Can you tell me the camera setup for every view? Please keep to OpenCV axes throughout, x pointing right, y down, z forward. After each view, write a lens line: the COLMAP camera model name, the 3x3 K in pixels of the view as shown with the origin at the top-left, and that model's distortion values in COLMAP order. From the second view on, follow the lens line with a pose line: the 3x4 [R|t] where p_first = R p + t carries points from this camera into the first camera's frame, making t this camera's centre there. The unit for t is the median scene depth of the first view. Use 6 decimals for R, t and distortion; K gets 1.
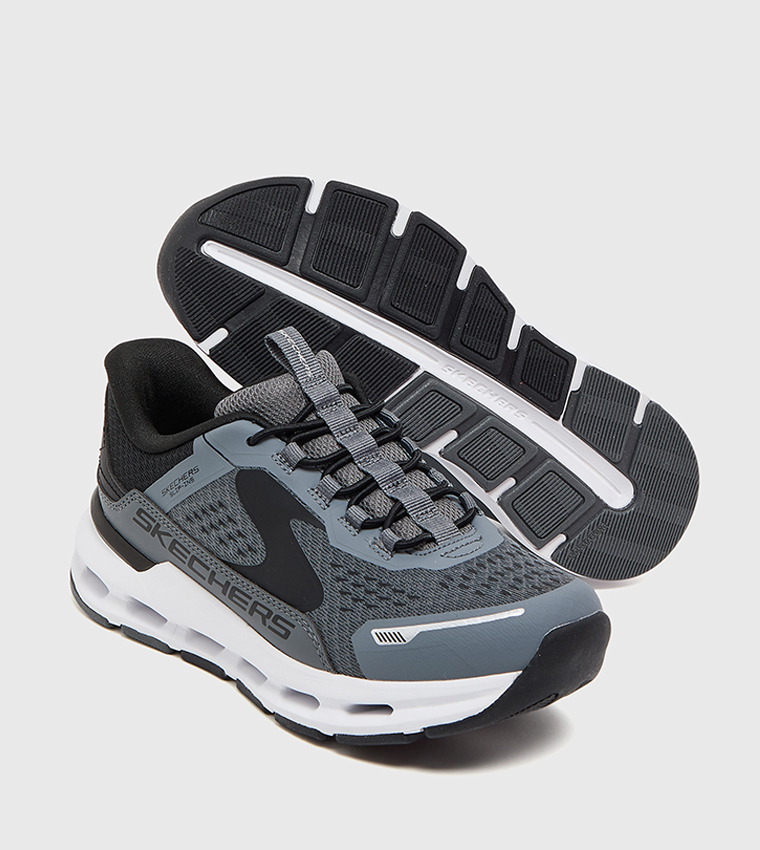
lens RADIAL K [[2258.3, 0, 380.0], [0, 2258.3, 425.0], [0, 0, 1]] dist [0.027739, -0.072791]
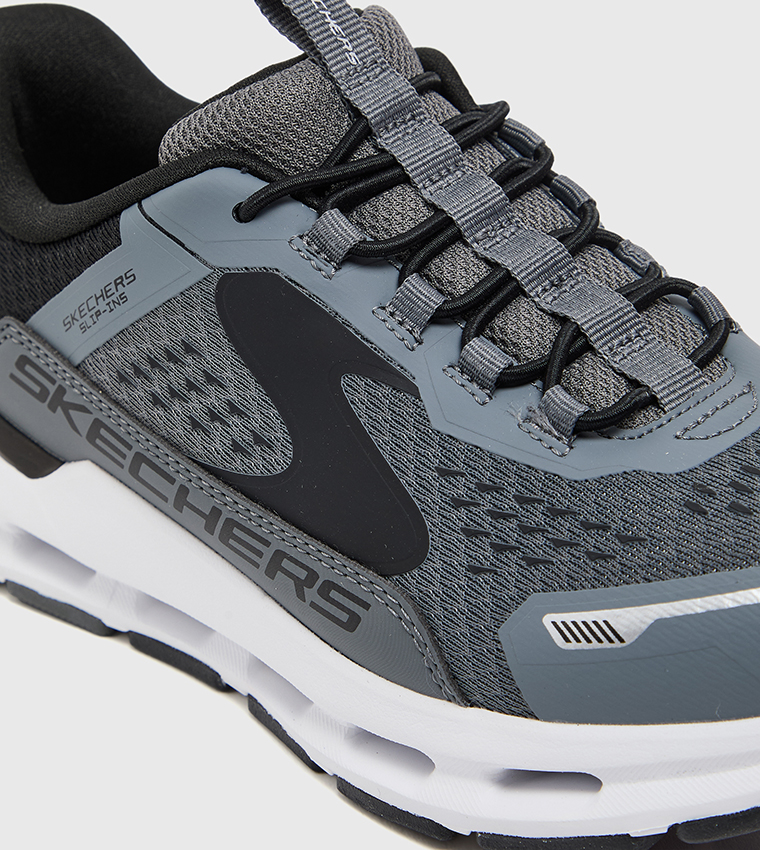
lens RADIAL K [[2524.7, 0, 275.4], [0, 2524.7, 424.9], [0, 0, 1]] dist [-0.036763, -1.624829]
pose [[0.997193, -0.071545, -0.022060, -0.041952], [0.073935, 0.987432, 0.139687, -0.022092], [0.011789, -0.140926, 0.989950, 0.475701]]
